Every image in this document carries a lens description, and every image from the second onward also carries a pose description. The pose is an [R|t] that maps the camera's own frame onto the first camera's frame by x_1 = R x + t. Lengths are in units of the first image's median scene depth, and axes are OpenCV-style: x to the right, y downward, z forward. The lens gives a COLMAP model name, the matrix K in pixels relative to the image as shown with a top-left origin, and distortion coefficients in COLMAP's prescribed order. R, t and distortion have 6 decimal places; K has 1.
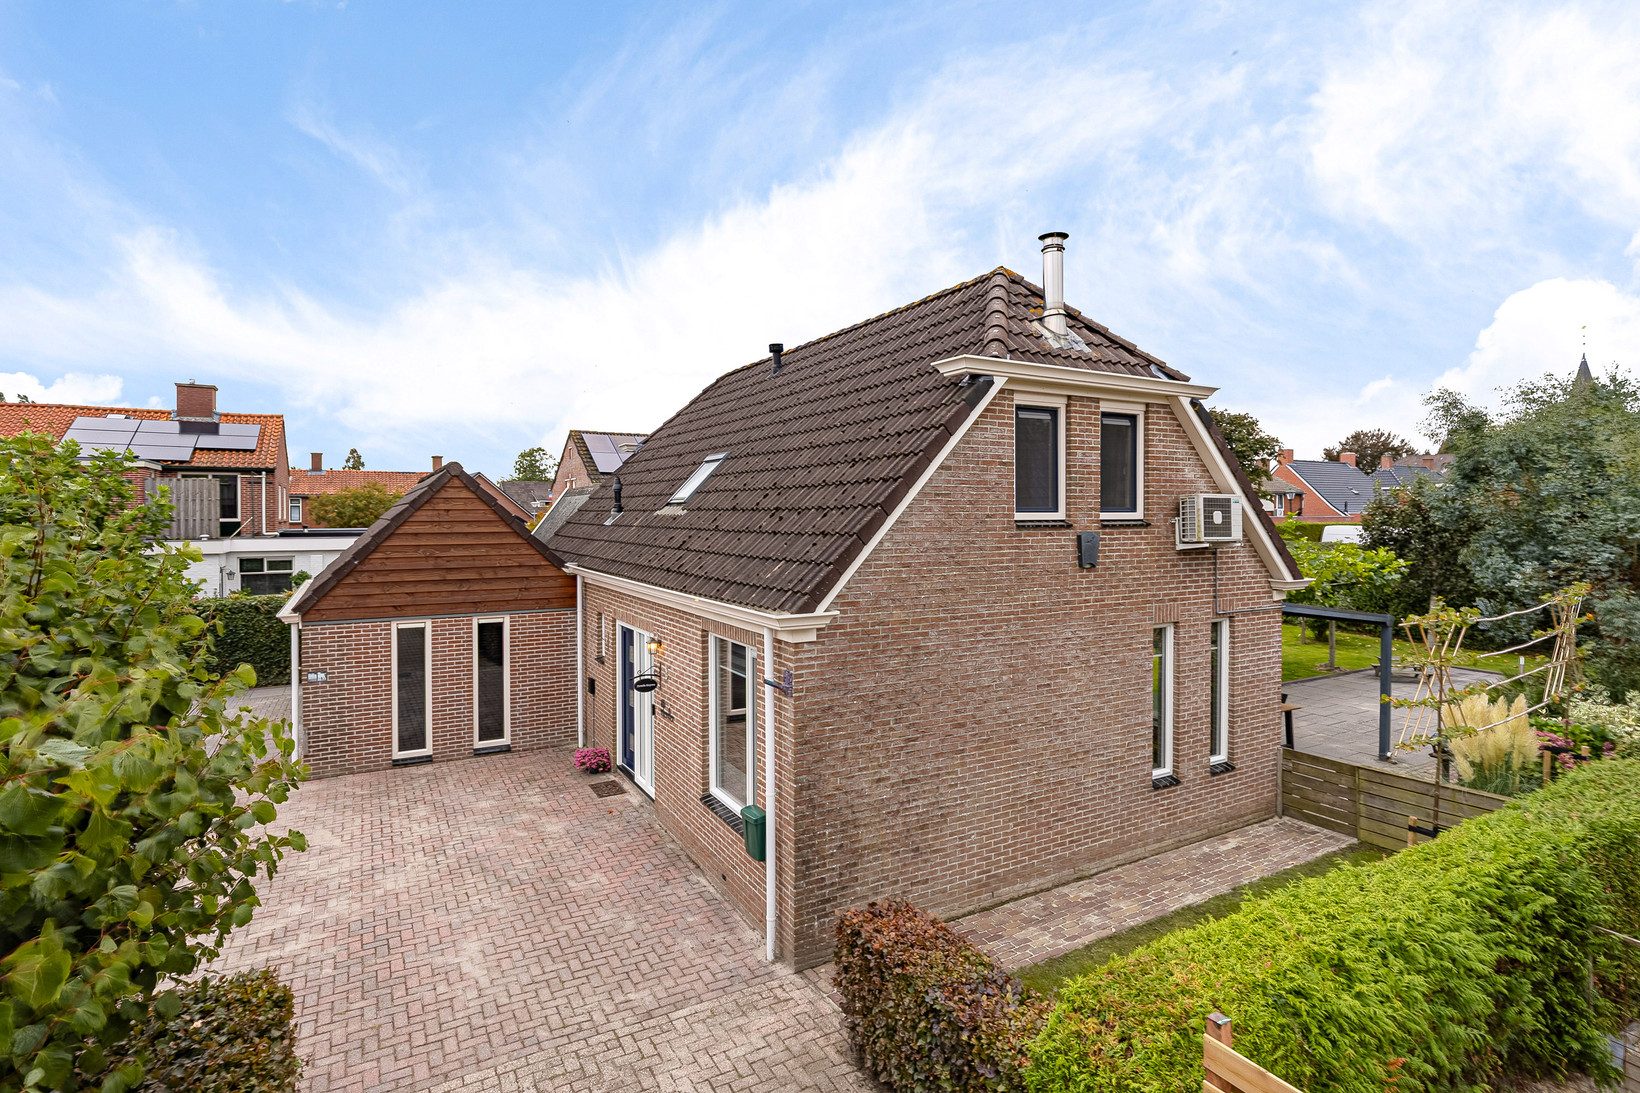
lens RADIAL K [[819.1, 0, 826.4], [0, 819.1, 536.1], [0, 0, 1]] dist [-0.004008, 0.000182]
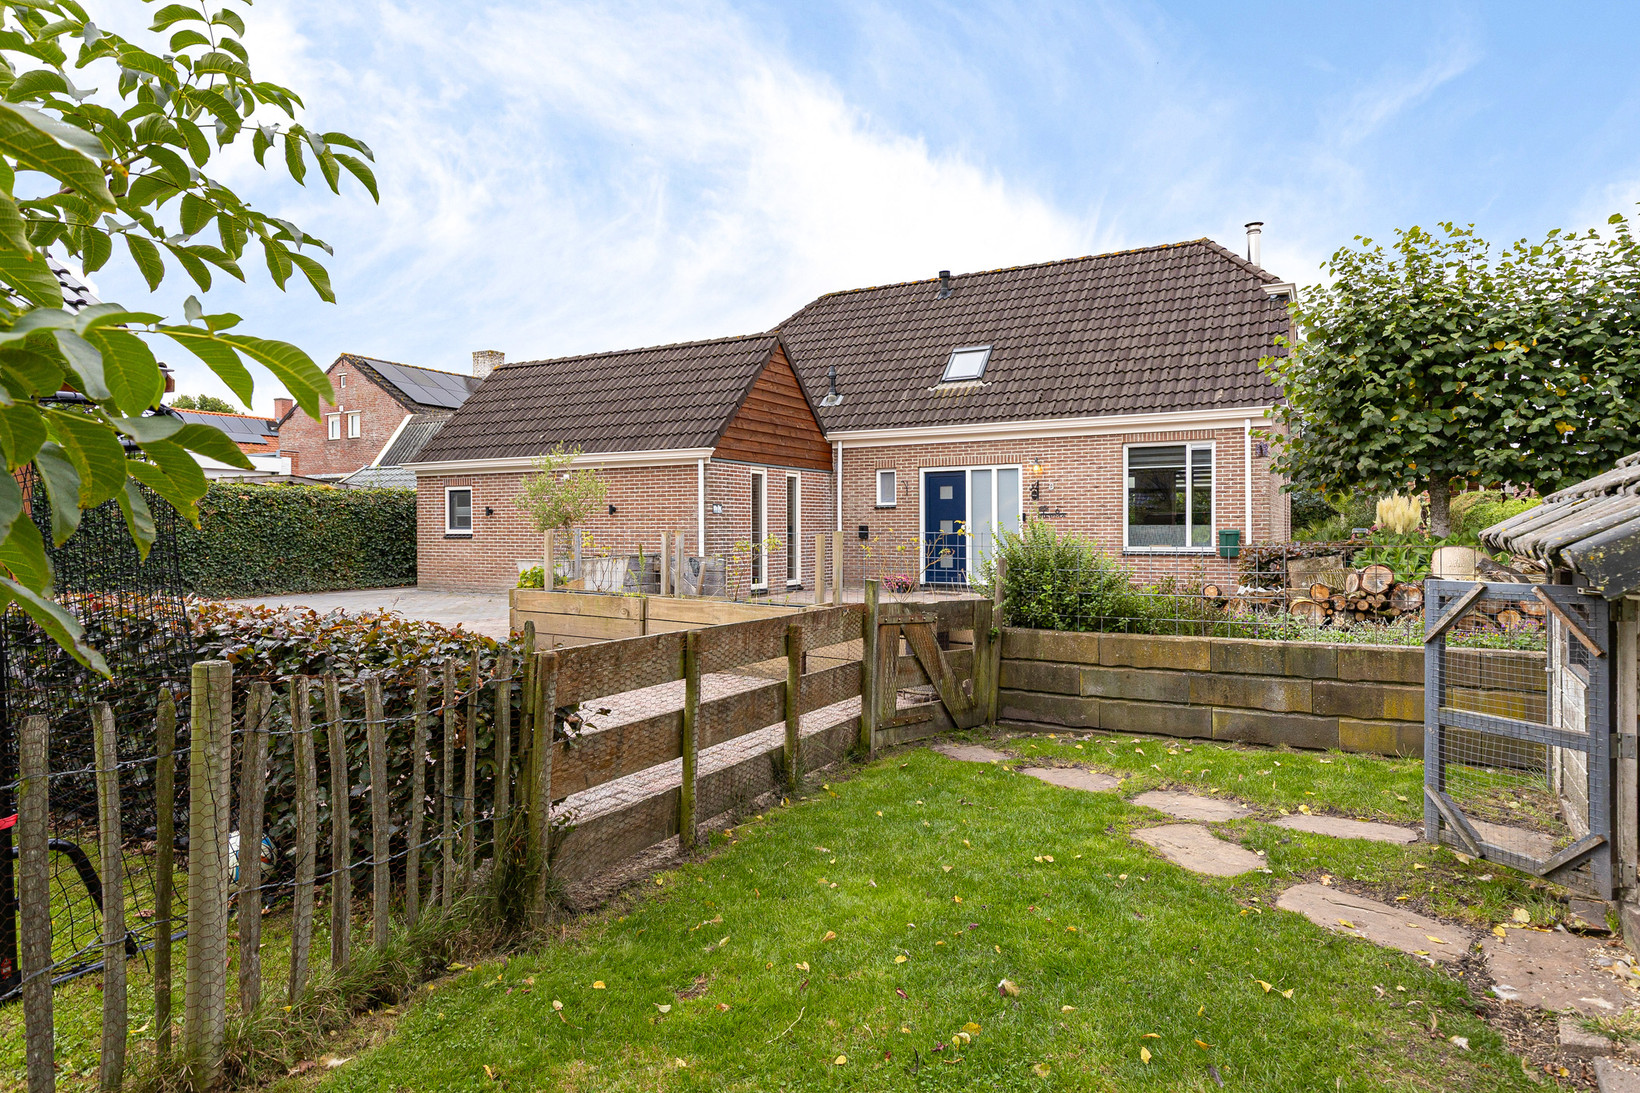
lens RADIAL K [[919.0, 0, 818.9], [0, 919.0, 527.2], [0, 0, 1]] dist [0.005425, 0.000718]
pose [[0.860039, -0.001700, 0.510226, -1.496477], [0.013628, 0.999714, -0.019640, 0.293284], [-0.510047, 0.023845, 0.859816, -0.180246]]
